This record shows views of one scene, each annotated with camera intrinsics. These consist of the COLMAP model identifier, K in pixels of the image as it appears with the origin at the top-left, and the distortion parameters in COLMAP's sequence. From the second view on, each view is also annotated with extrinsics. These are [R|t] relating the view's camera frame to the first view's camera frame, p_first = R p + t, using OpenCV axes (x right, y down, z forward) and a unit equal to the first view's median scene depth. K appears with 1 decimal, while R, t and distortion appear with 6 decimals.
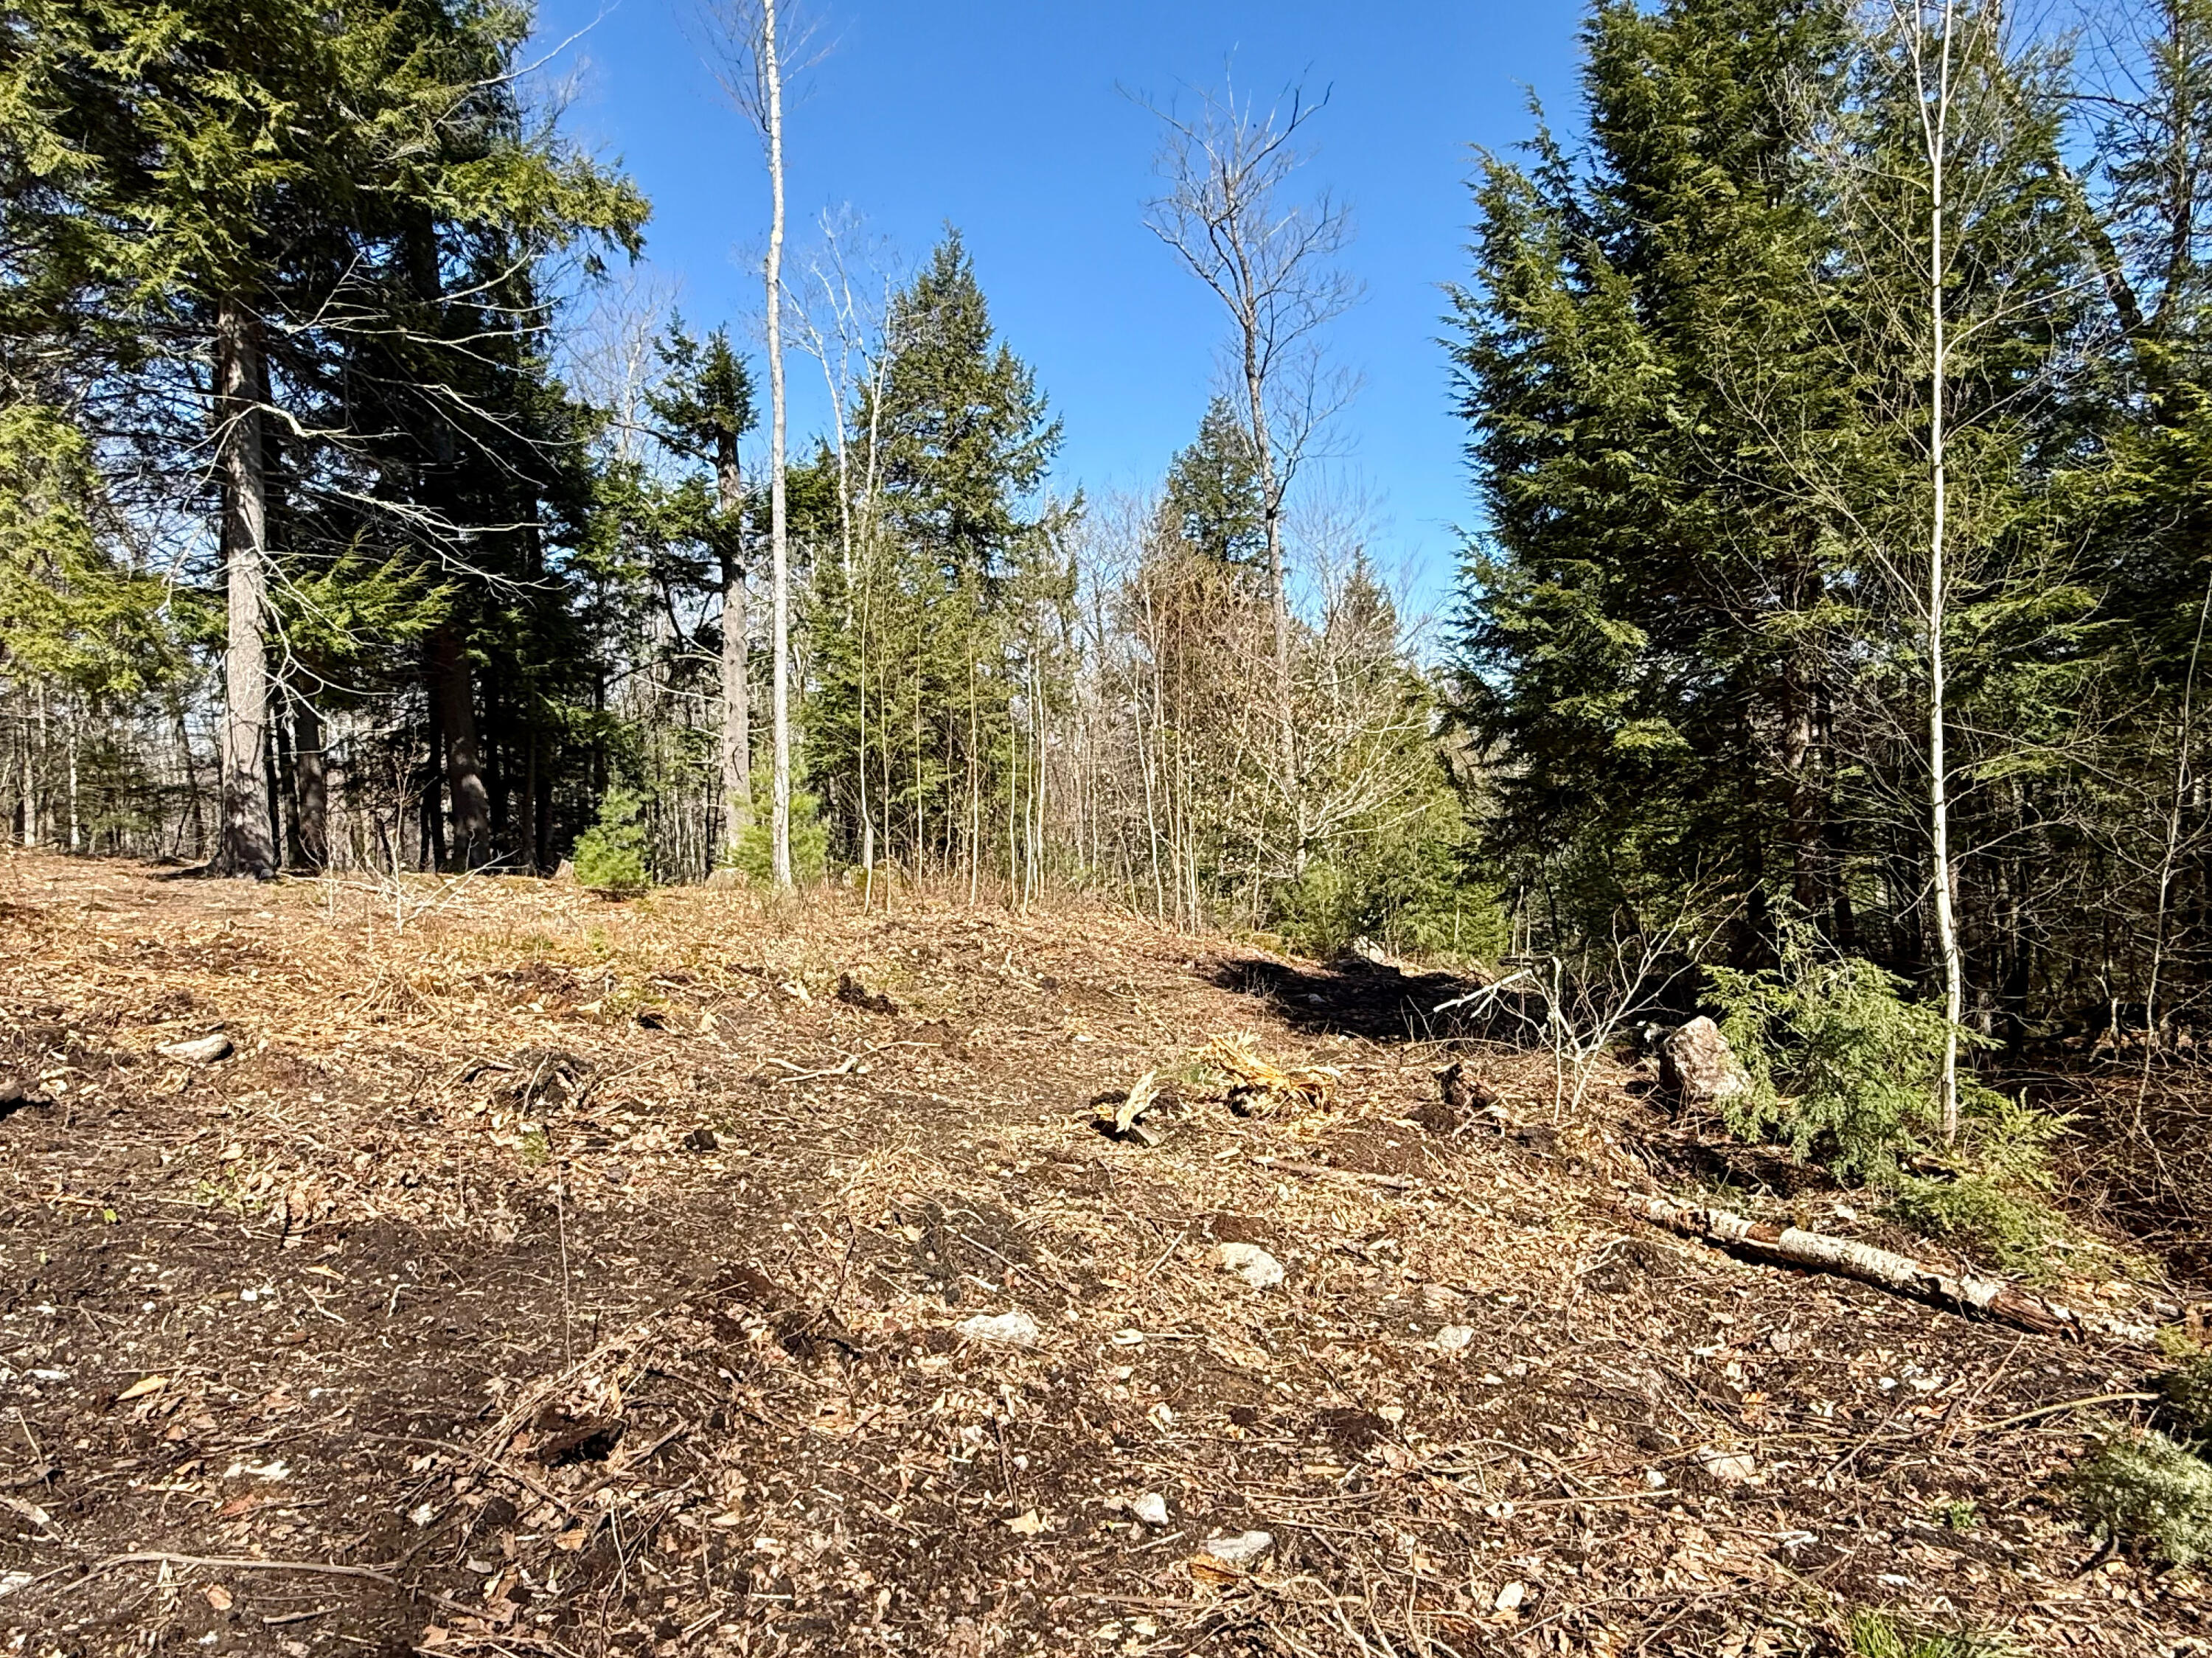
lens RADIAL K [[1330.5, 0, 1106.0], [0, 1330.5, 829.0], [0, 0, 1]] dist [-0.005673, -0.002238]
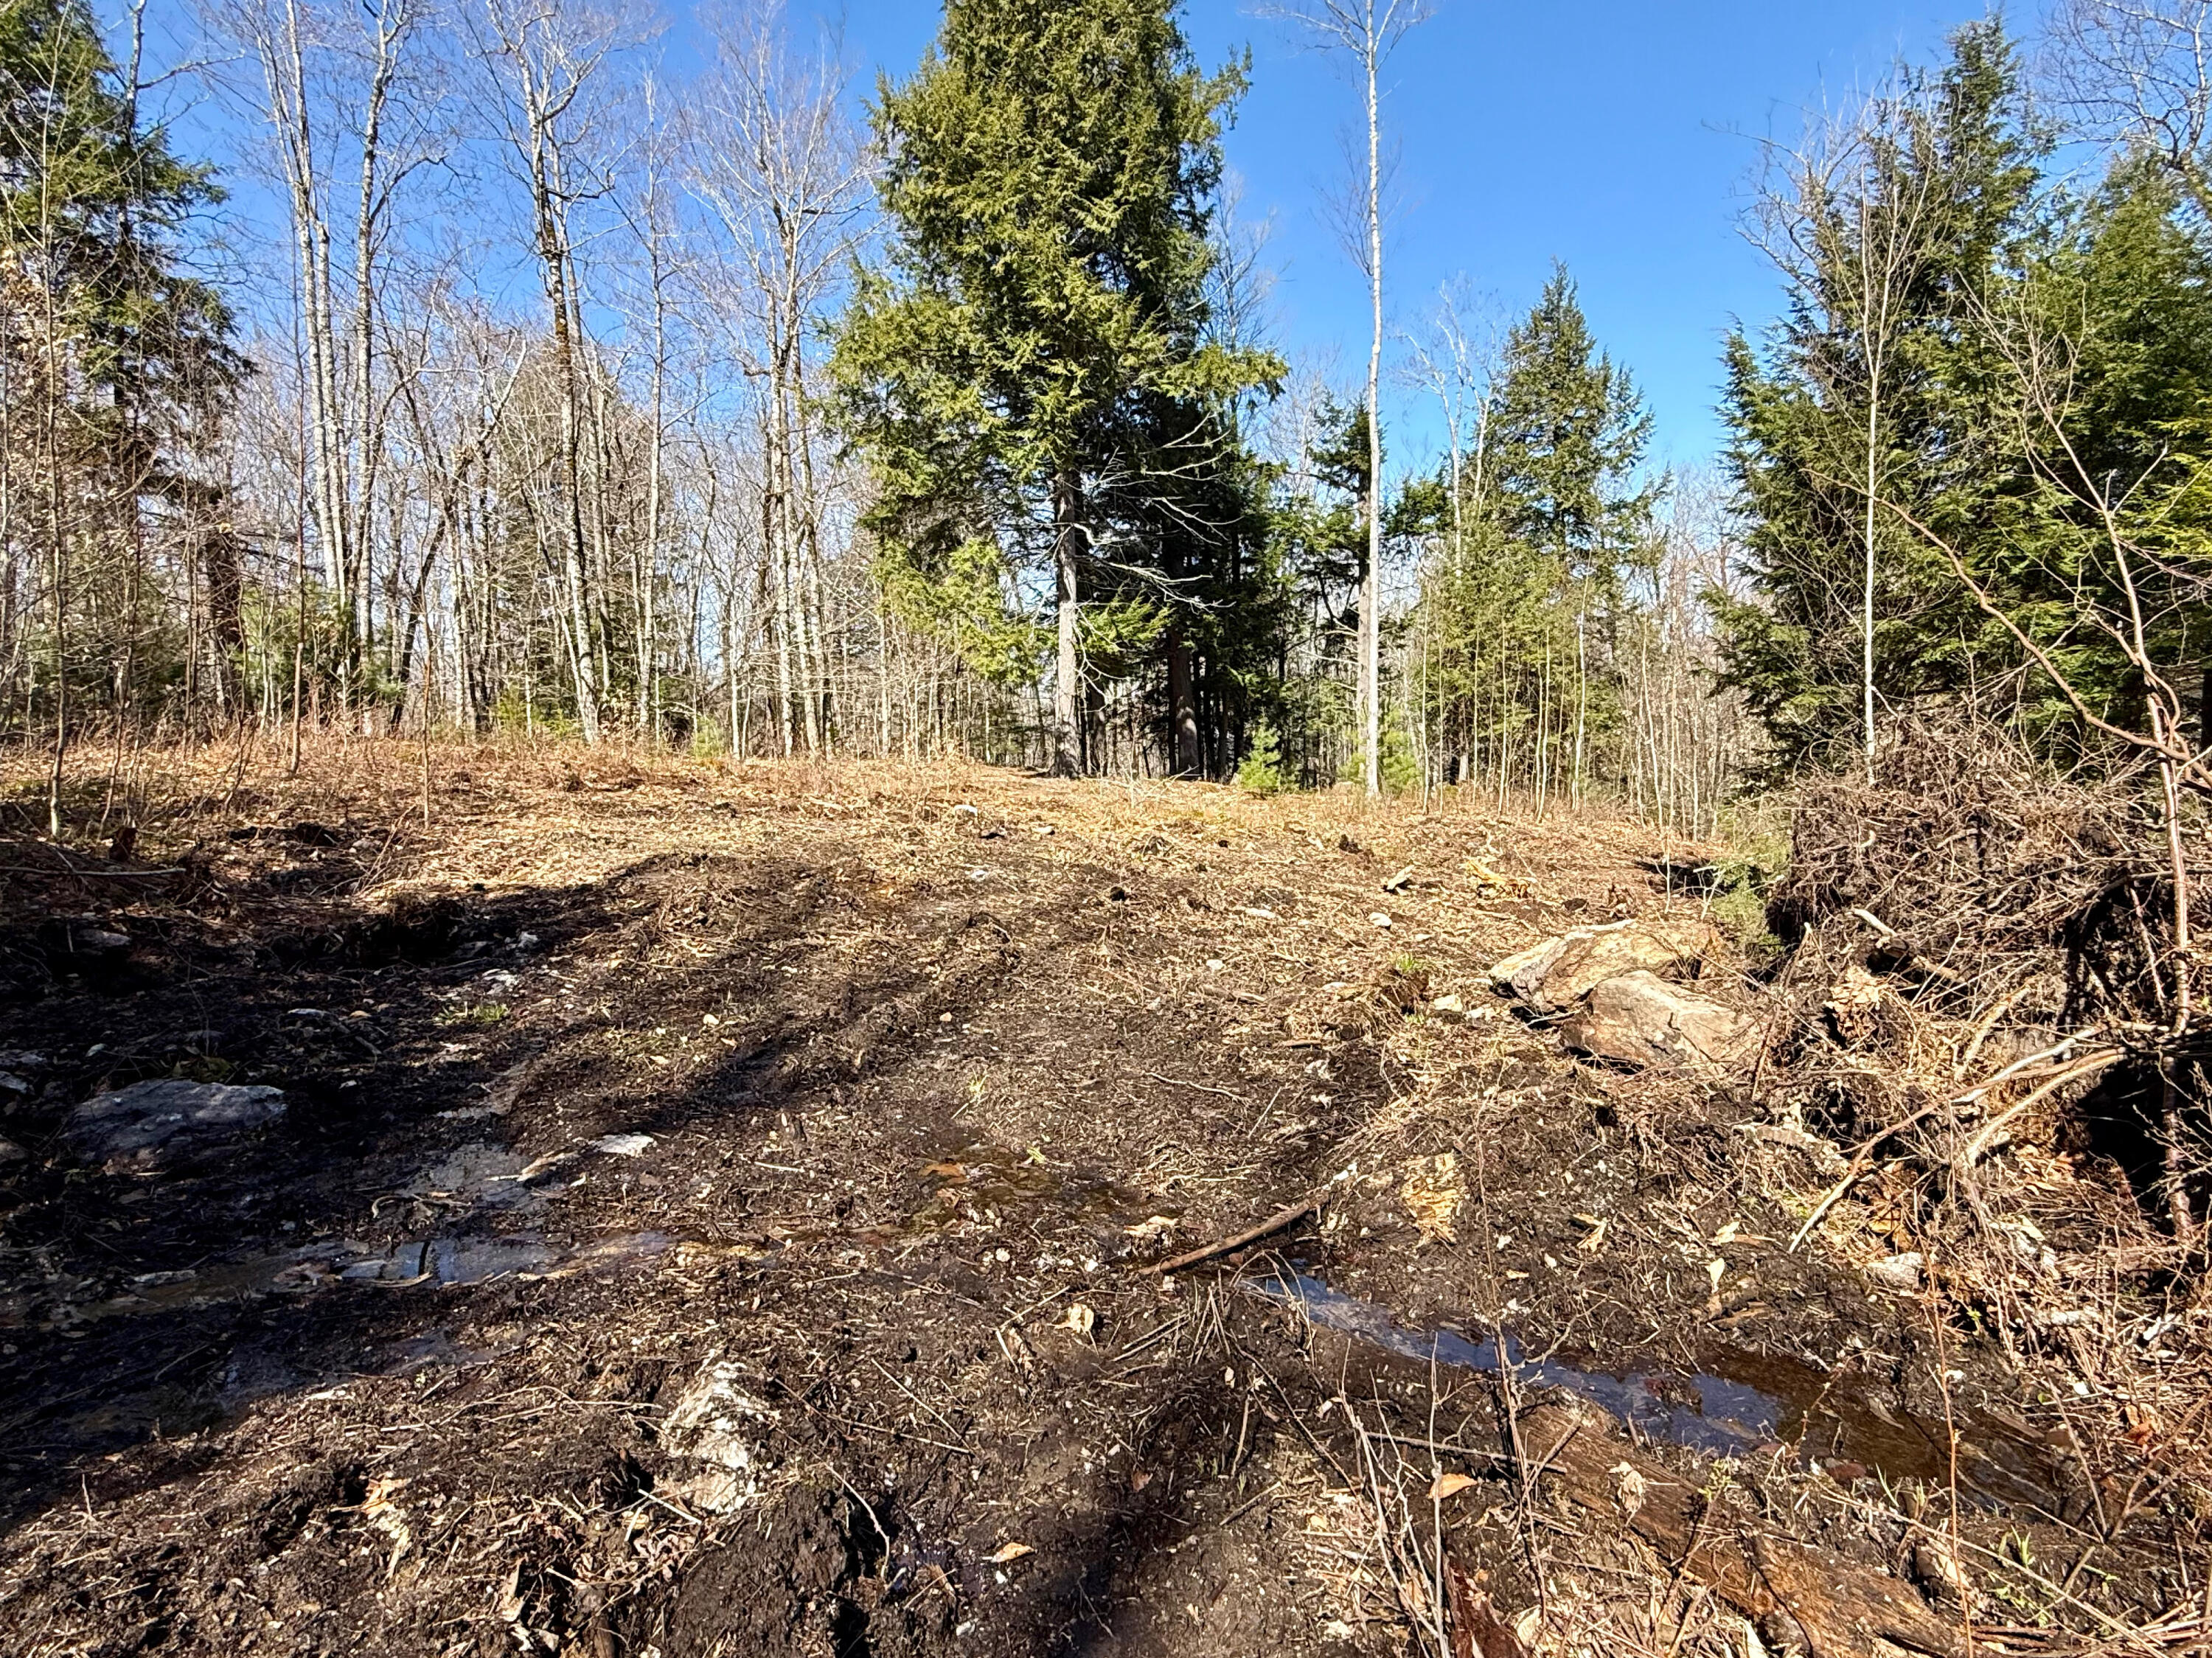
lens RADIAL K [[1238.5, 0, 1106.0], [0, 1238.5, 829.0], [0, 0, 1]] dist [0.001430, 0.000193]
pose [[0.852125, 0.040645, -0.521757, 0.250478], [-0.011569, 0.998199, 0.058865, 0.004628], [0.523210, -0.044124, 0.851061, -0.365412]]
